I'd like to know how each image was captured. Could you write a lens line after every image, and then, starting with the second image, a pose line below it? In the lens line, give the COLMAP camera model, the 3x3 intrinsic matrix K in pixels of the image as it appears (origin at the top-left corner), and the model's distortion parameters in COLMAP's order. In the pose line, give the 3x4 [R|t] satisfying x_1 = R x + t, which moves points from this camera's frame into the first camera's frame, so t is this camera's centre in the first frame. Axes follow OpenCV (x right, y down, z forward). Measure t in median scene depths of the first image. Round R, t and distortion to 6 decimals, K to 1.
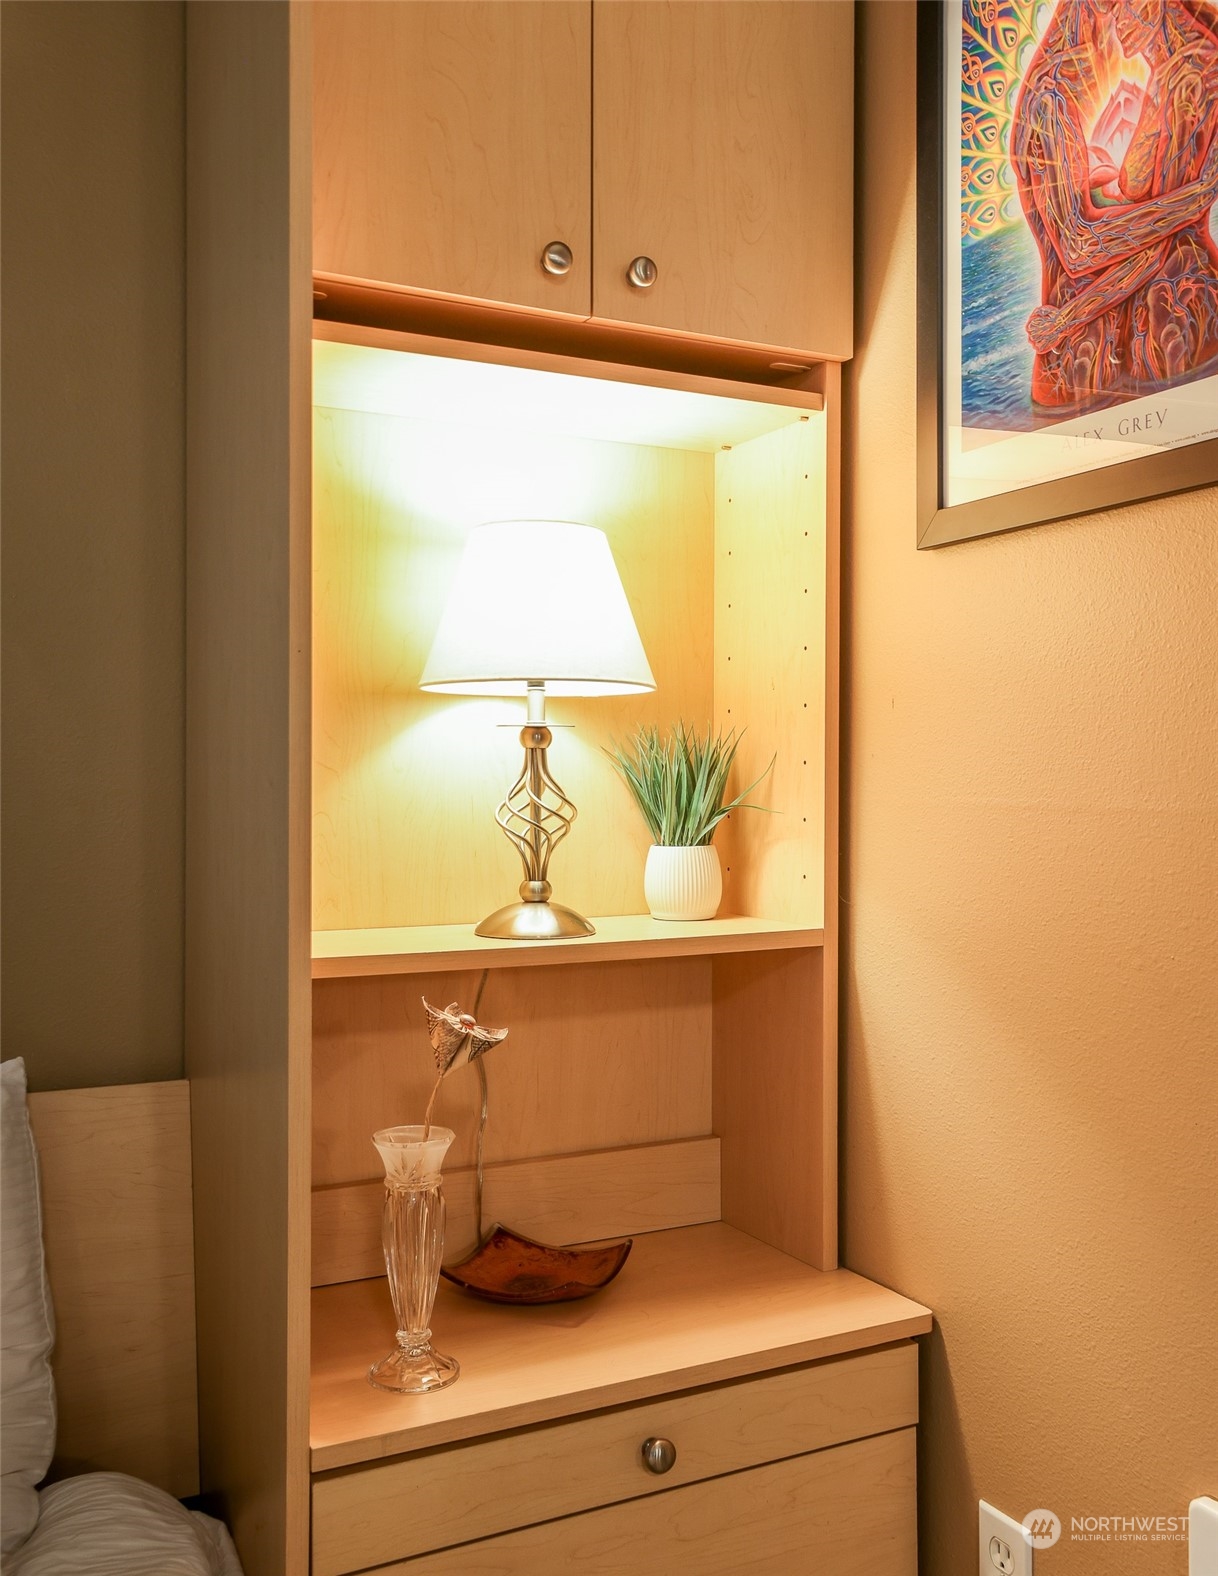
lens RADIAL K [[1480.6, 0, 607.2], [0, 1480.6, 773.9], [0, 0, 1]] dist [-0.000297, -0.002419]
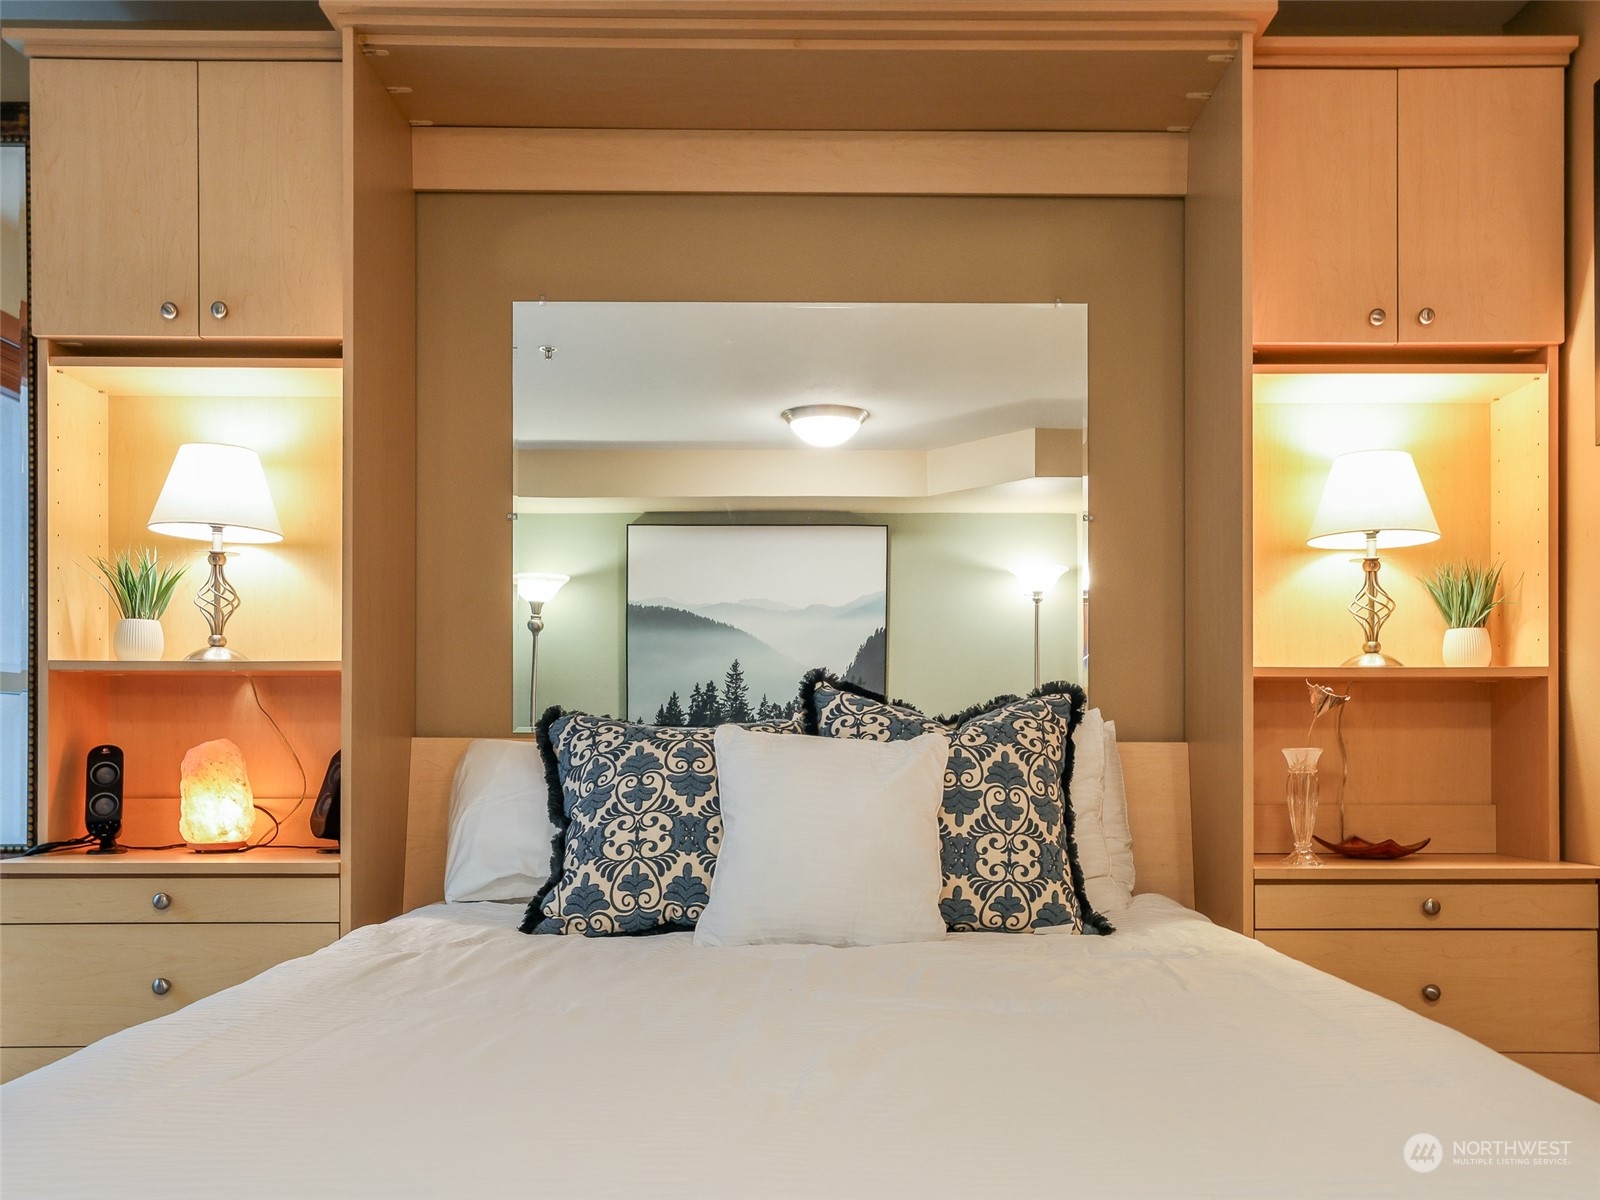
lens RADIAL K [[1429.2, 0, 822.3], [0, 1429.2, 738.2], [0, 0, 1]] dist [0.016750, 0.002212]
pose [[0.892172, -0.004522, -0.451674, 0.150452], [-0.001216, 0.999922, -0.012413, 0.218109], [0.451695, 0.011624, 0.892097, -0.940434]]
